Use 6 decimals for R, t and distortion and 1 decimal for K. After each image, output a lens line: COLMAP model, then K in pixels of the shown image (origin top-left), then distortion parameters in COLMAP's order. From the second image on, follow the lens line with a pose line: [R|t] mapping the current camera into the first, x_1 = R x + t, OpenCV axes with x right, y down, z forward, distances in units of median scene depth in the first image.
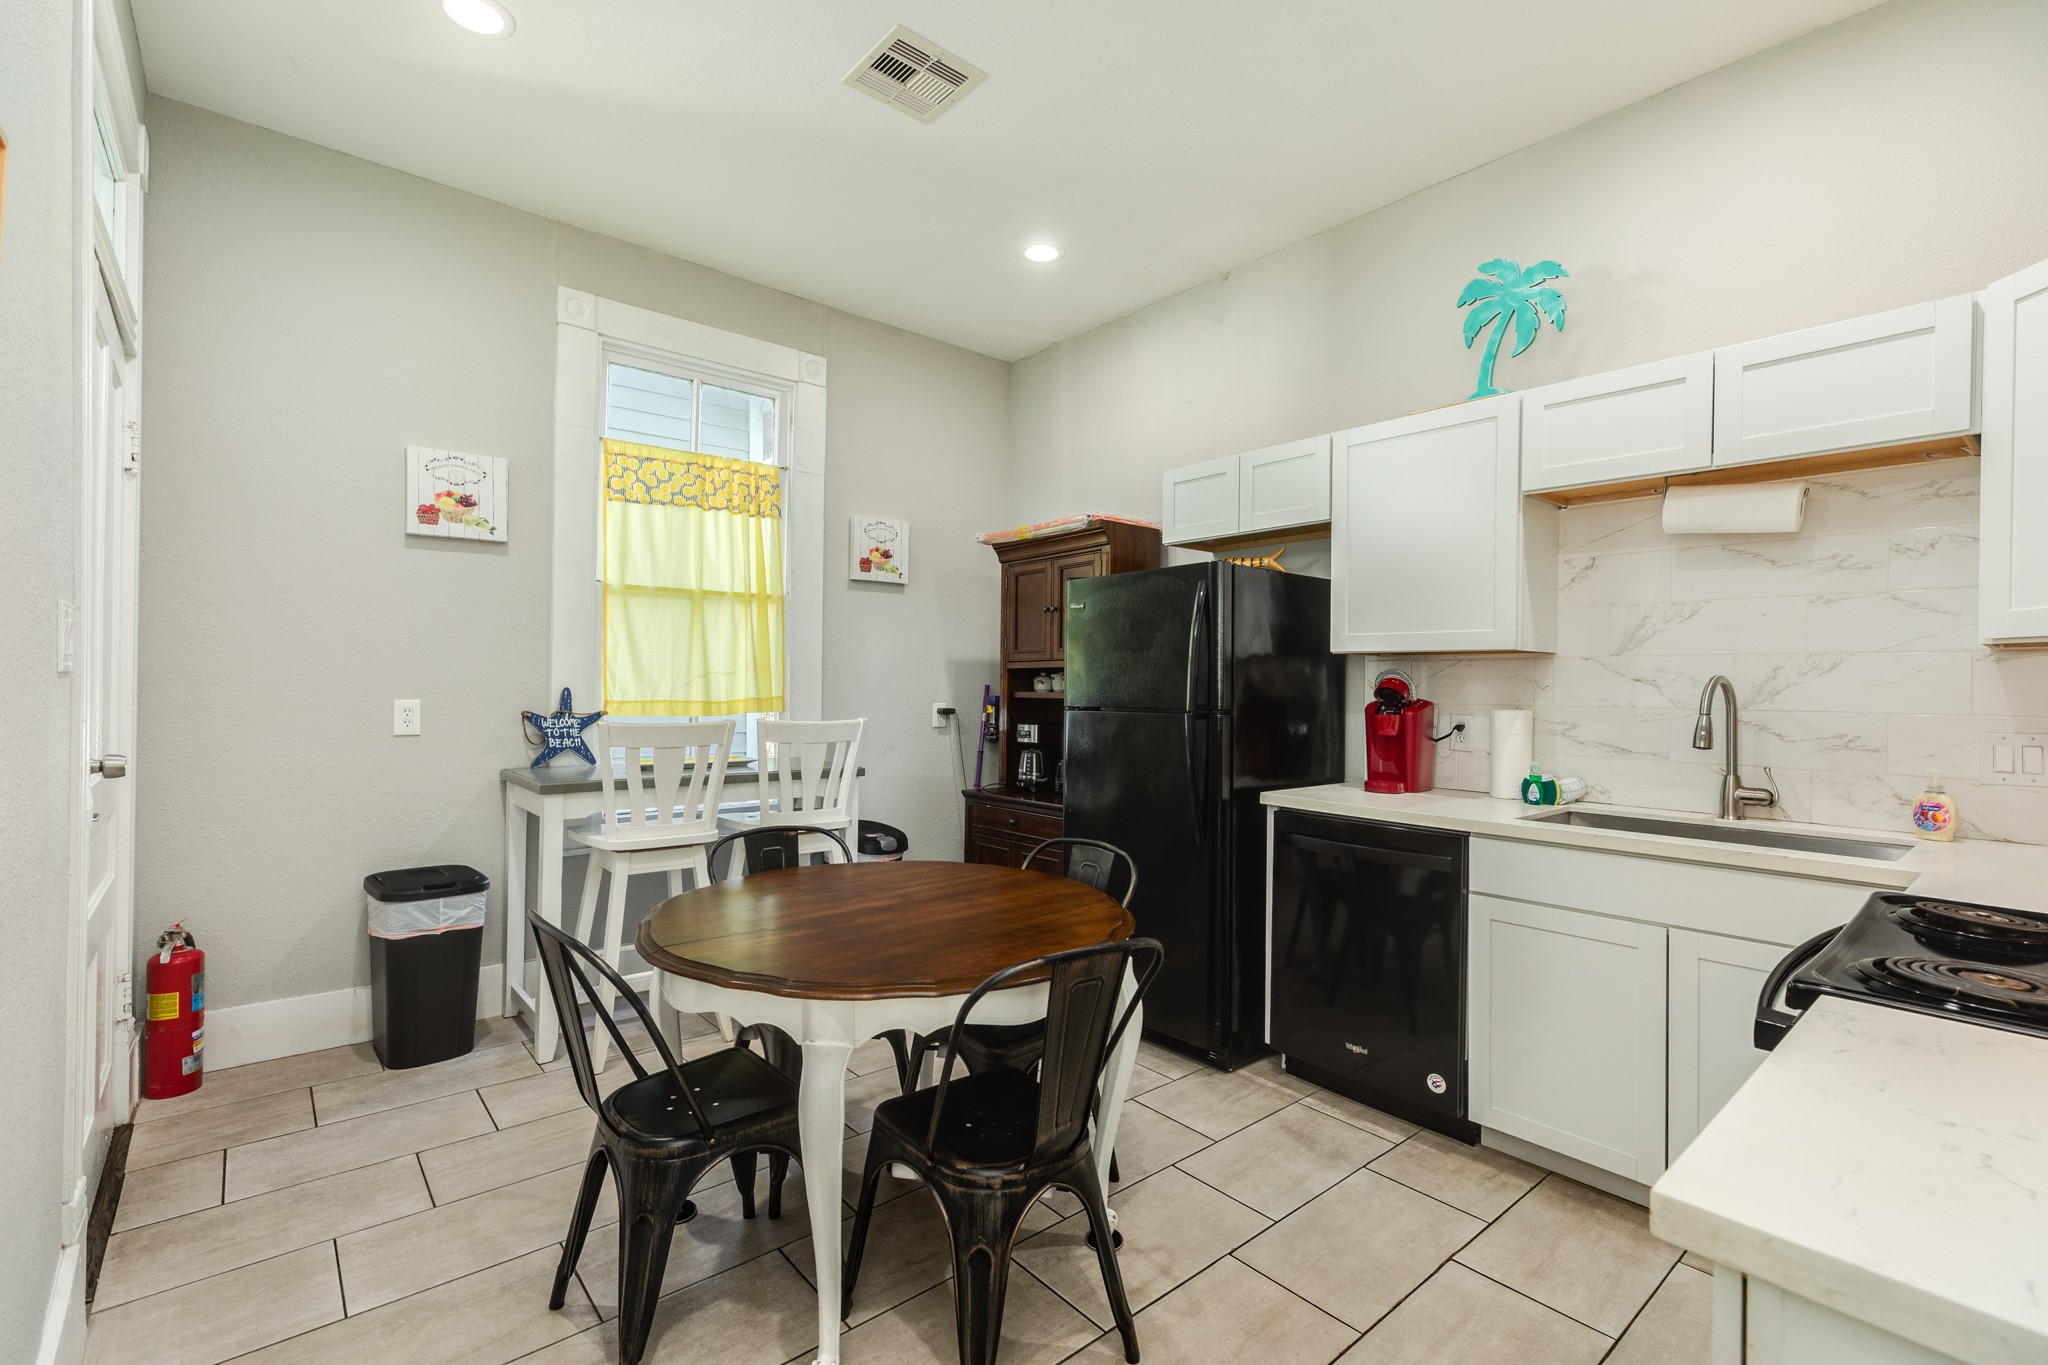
lens RADIAL K [[910.2, 0, 1020.3], [0, 910.2, 687.3], [0, 0, 1]] dist [0.003038, 0.000504]
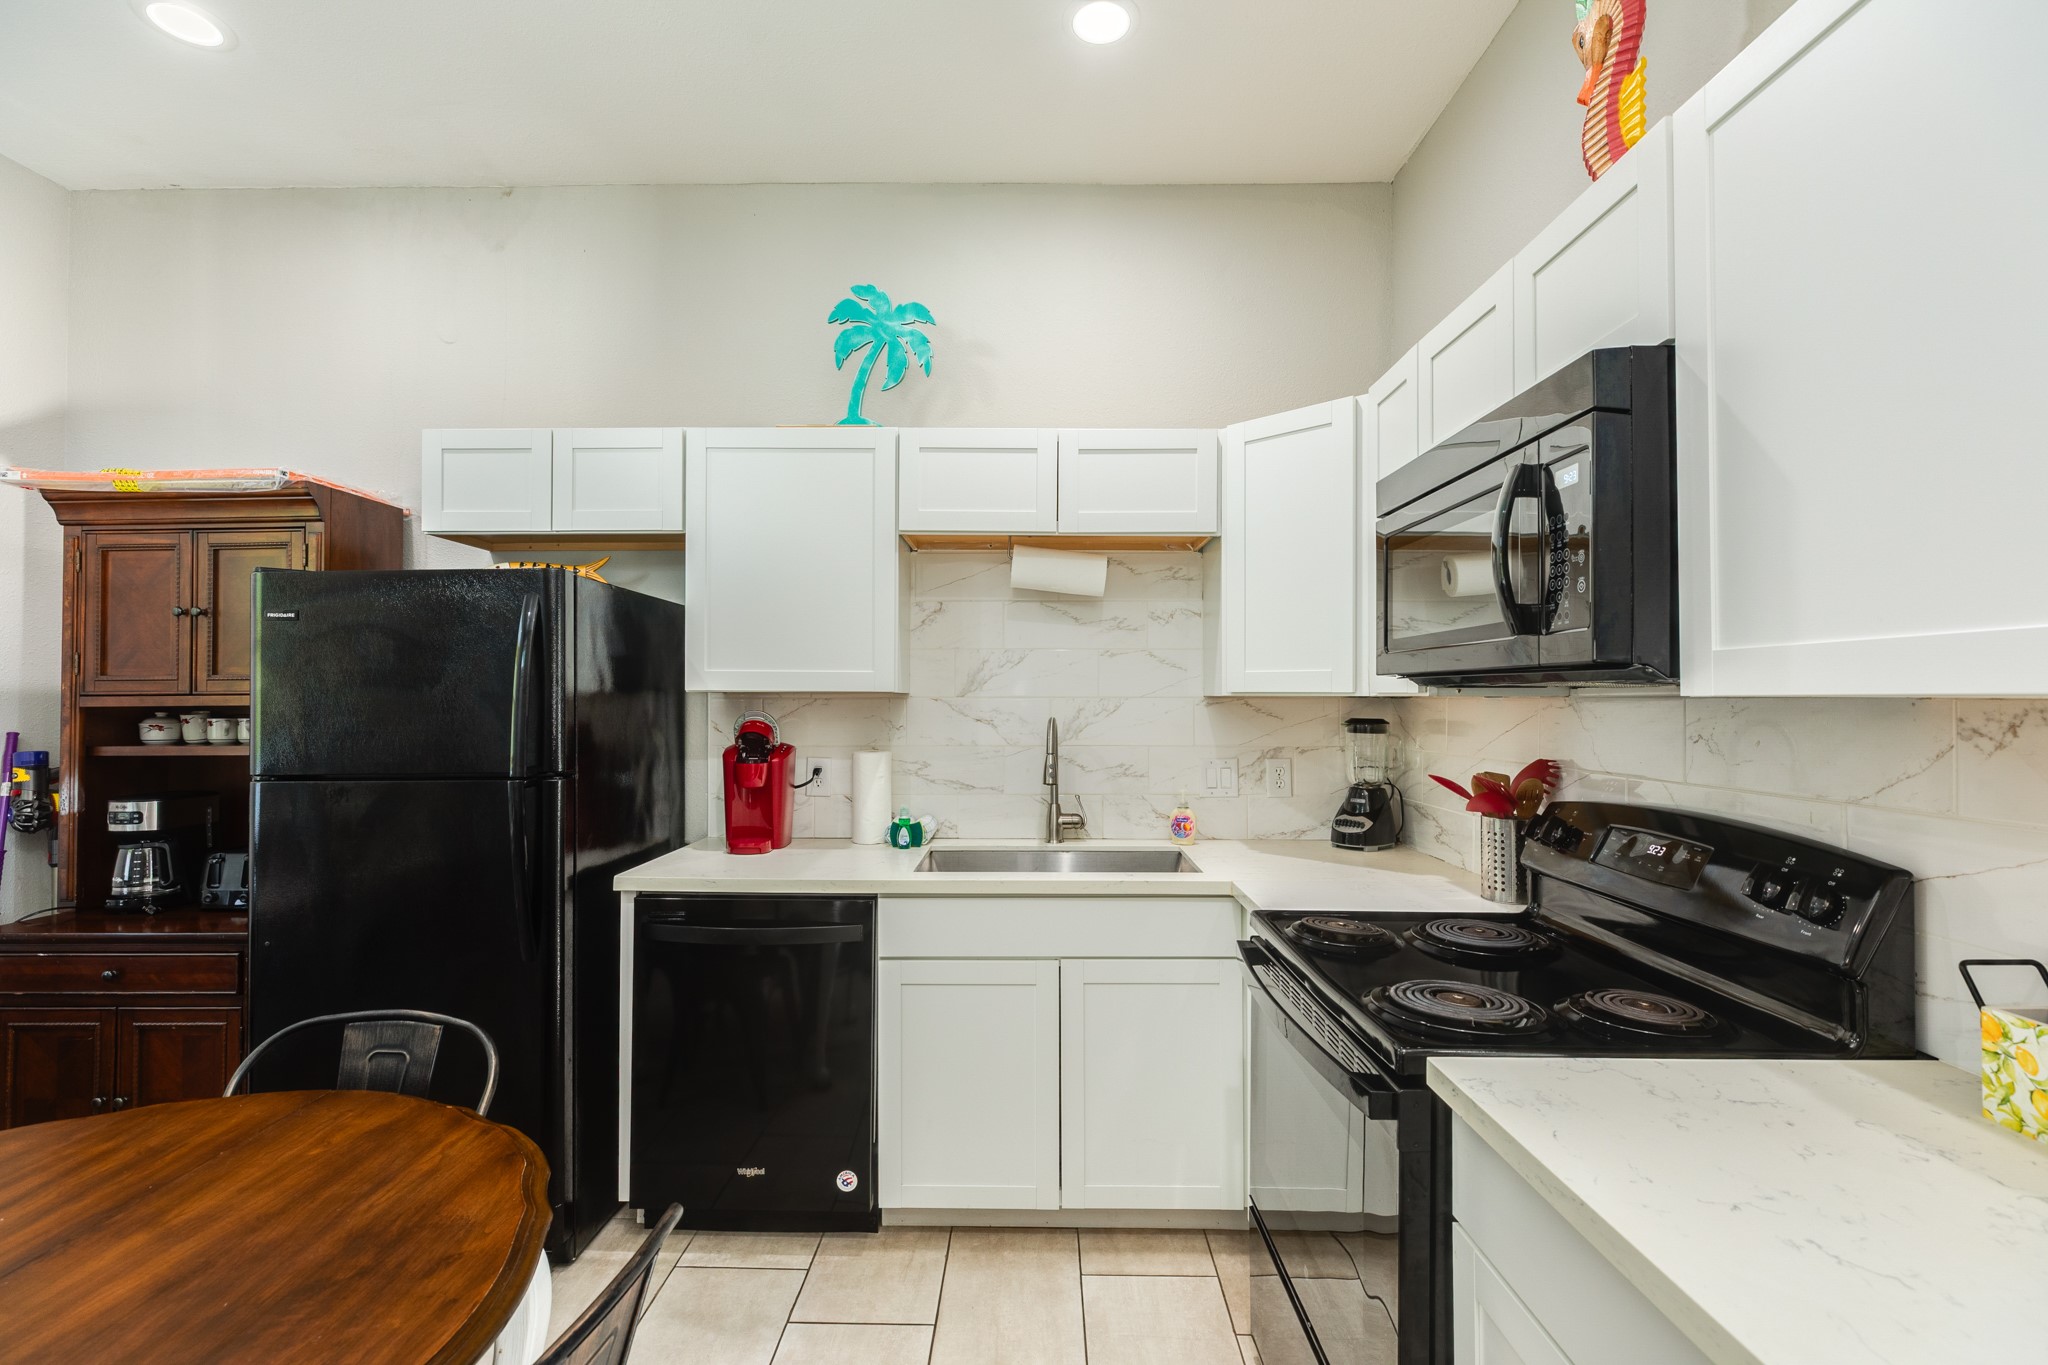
lens RADIAL K [[910.2, 0, 1020.3], [0, 910.2, 687.3], [0, 0, 1]] dist [0.003038, 0.000504]
pose [[0.656392, 0.000584, 0.754419, -0.094046], [0.009339, 0.999917, -0.008900, -0.035021], [-0.754362, 0.012888, 0.656332, 0.249906]]
